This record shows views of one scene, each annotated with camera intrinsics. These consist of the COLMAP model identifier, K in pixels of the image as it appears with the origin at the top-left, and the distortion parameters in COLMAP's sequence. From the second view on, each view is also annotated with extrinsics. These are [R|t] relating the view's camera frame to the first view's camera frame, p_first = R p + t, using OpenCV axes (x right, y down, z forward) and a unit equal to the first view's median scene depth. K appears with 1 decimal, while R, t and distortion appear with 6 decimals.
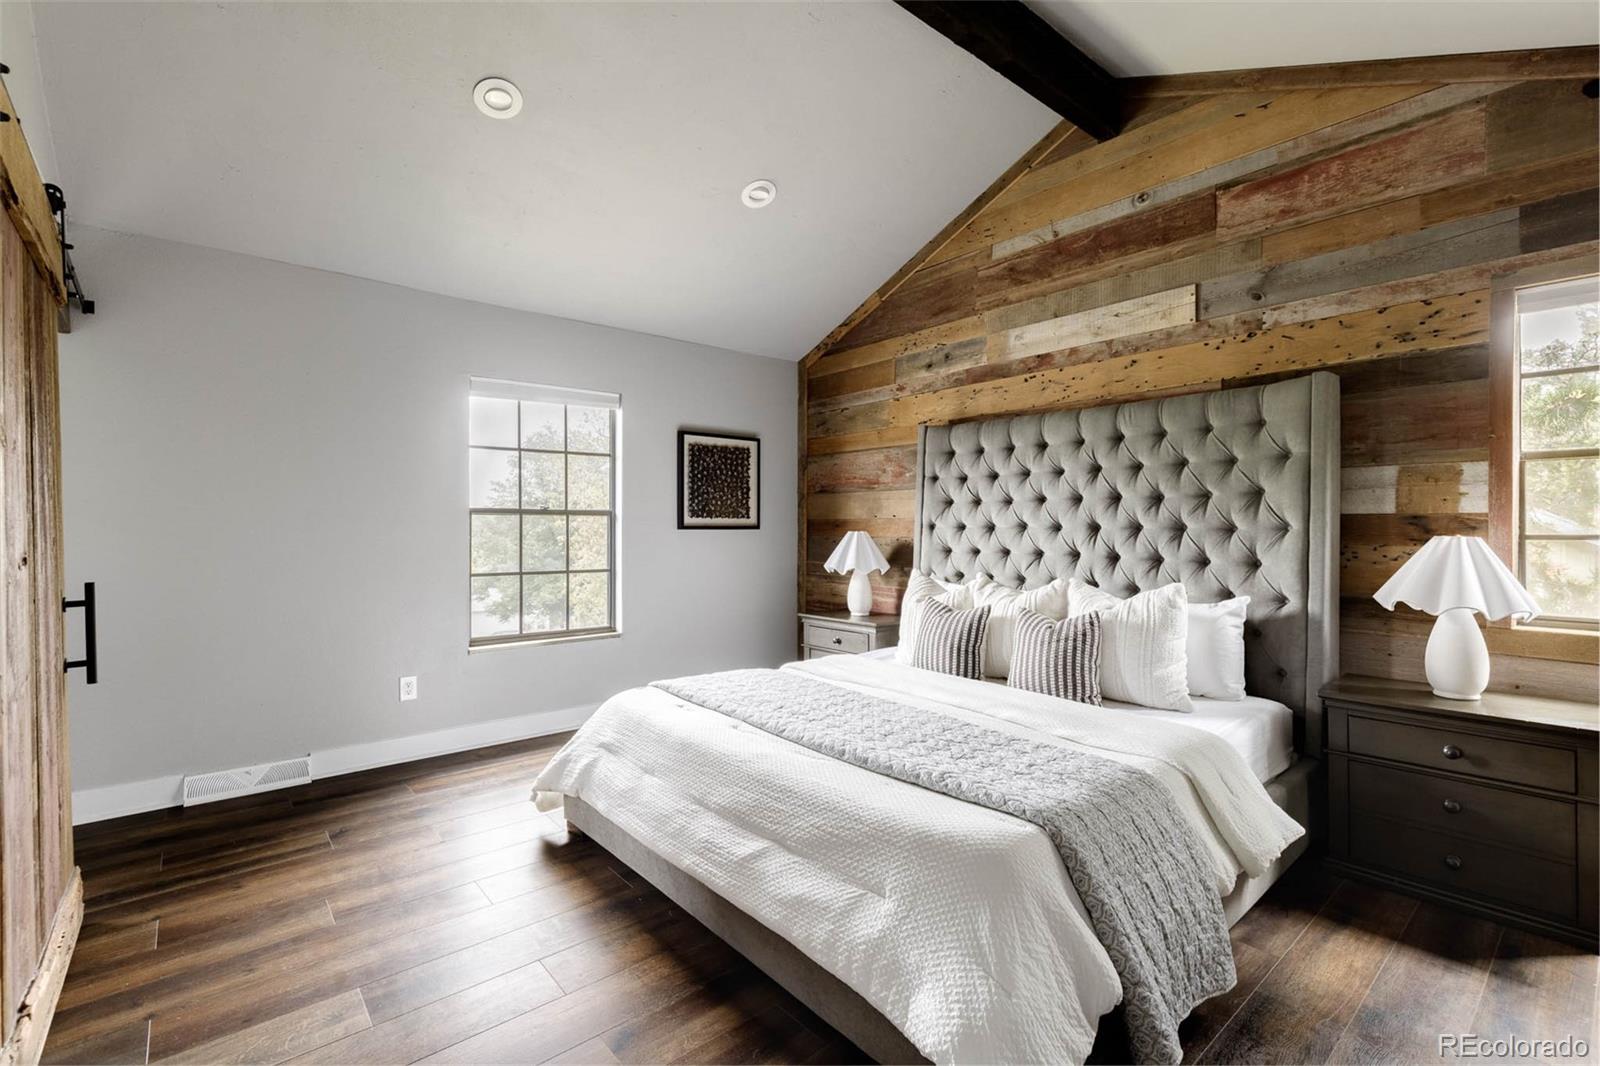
lens RADIAL K [[715.4, 0, 810.2], [0, 715.4, 542.6], [0, 0, 1]] dist [0.004862, -0.001375]
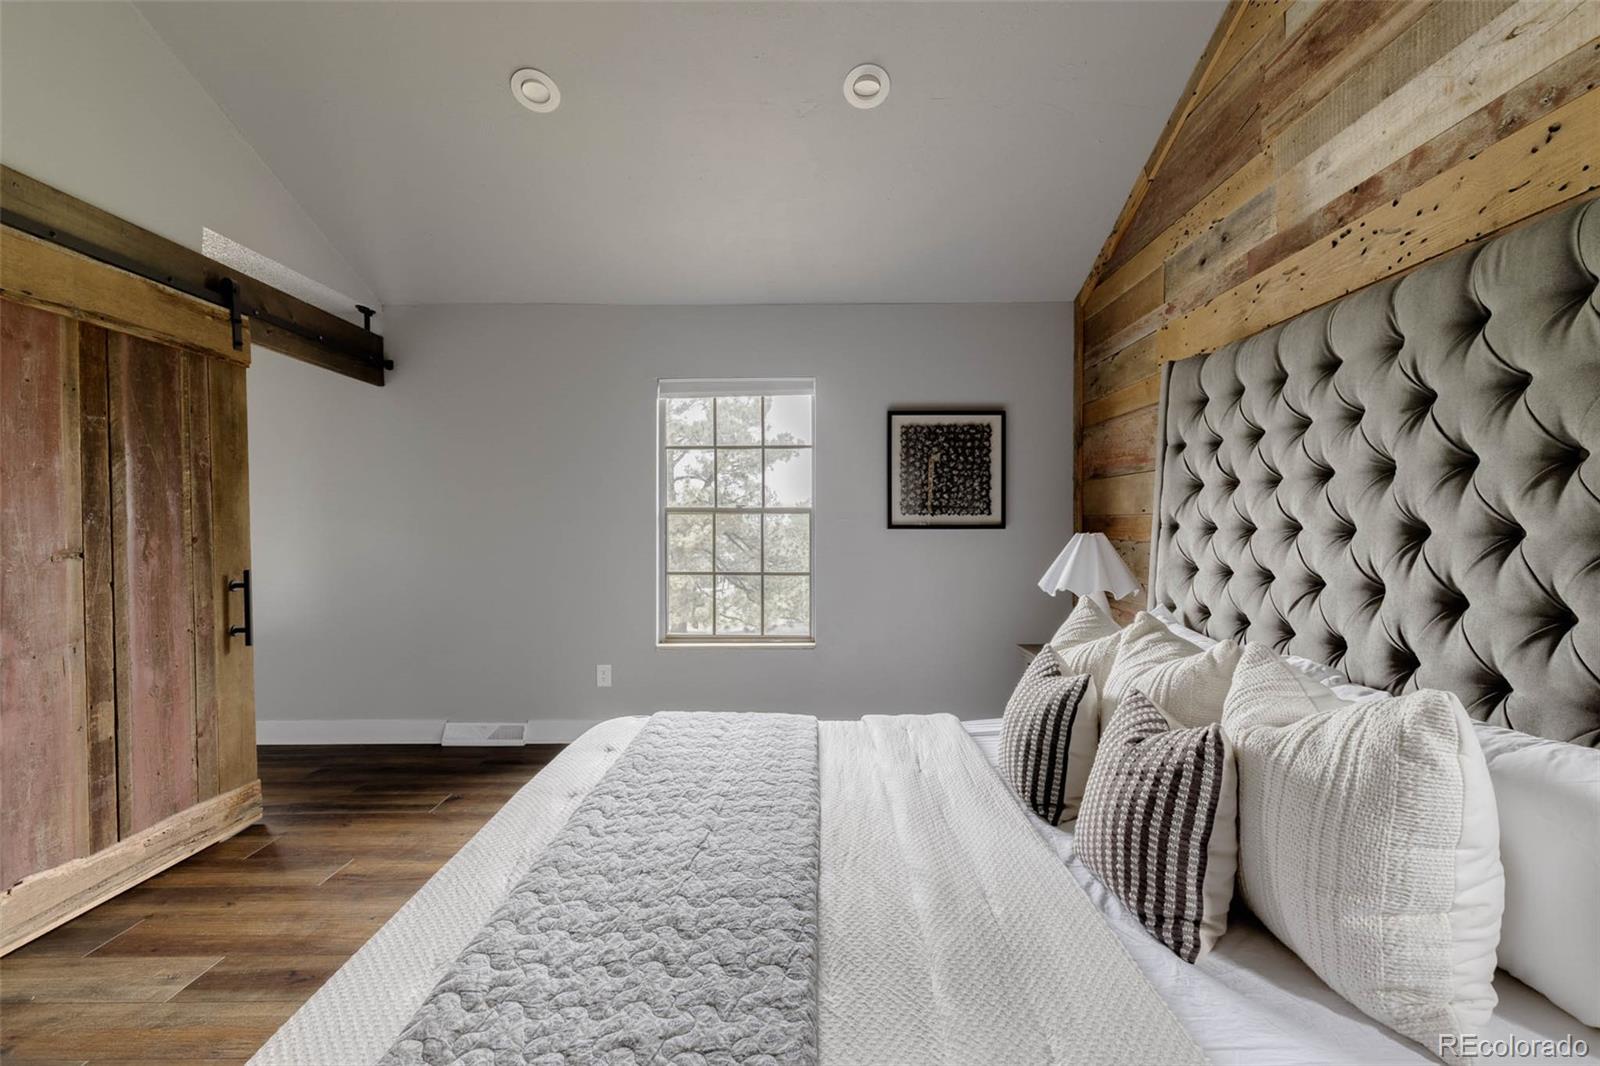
lens RADIAL K [[715.4, 0, 802.9], [0, 715.4, 537.6], [0, 0, 1]] dist [0.004862, -0.001375]
pose [[0.756927, 0.012496, -0.653380, 0.345008], [-0.012411, 0.999912, 0.004746, -0.012801], [0.653382, 0.004516, 0.757015, 0.353154]]
